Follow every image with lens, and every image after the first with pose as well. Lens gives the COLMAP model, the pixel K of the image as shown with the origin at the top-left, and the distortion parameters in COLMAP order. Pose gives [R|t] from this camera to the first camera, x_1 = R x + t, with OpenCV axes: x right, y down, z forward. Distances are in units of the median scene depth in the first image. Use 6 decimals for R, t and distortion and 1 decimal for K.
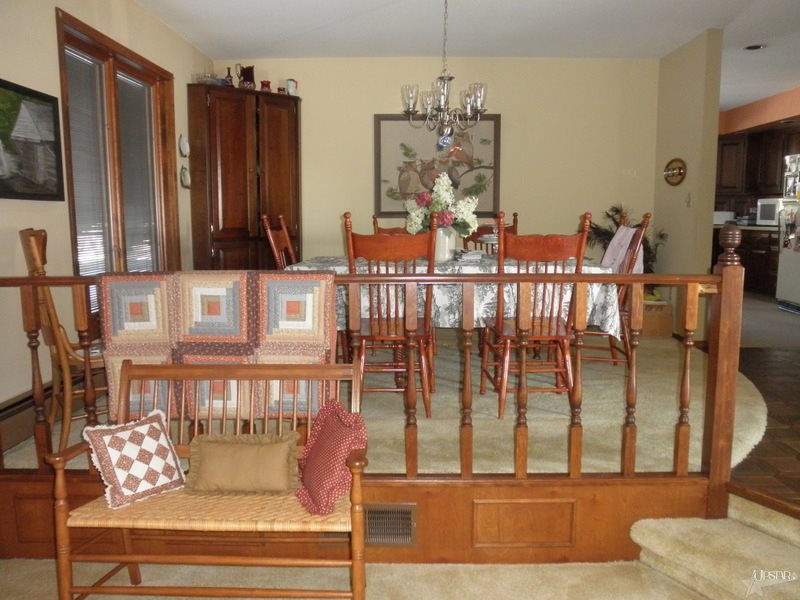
lens RADIAL K [[646.9, 0, 396.7], [0, 646.9, 300.8], [0, 0, 1]] dist [-0.108505, 0.043962]
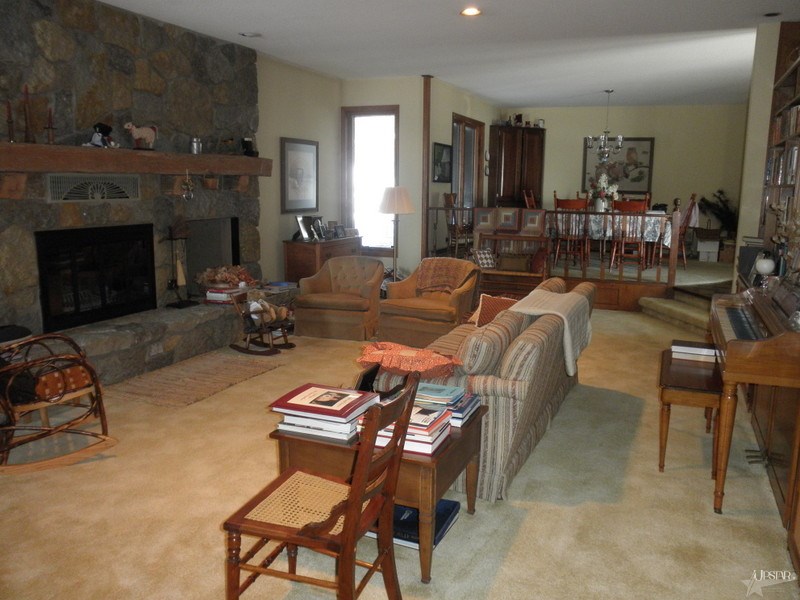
lens RADIAL K [[646.9, 0, 403.1], [0, 646.9, 303.8], [0, 0, 1]] dist [-0.108505, 0.043962]
pose [[0.929503, 0.081755, -0.359638, 0.261314], [-0.064252, 0.996106, 0.060377, 0.167023], [0.363174, -0.033013, 0.931136, -1.359497]]
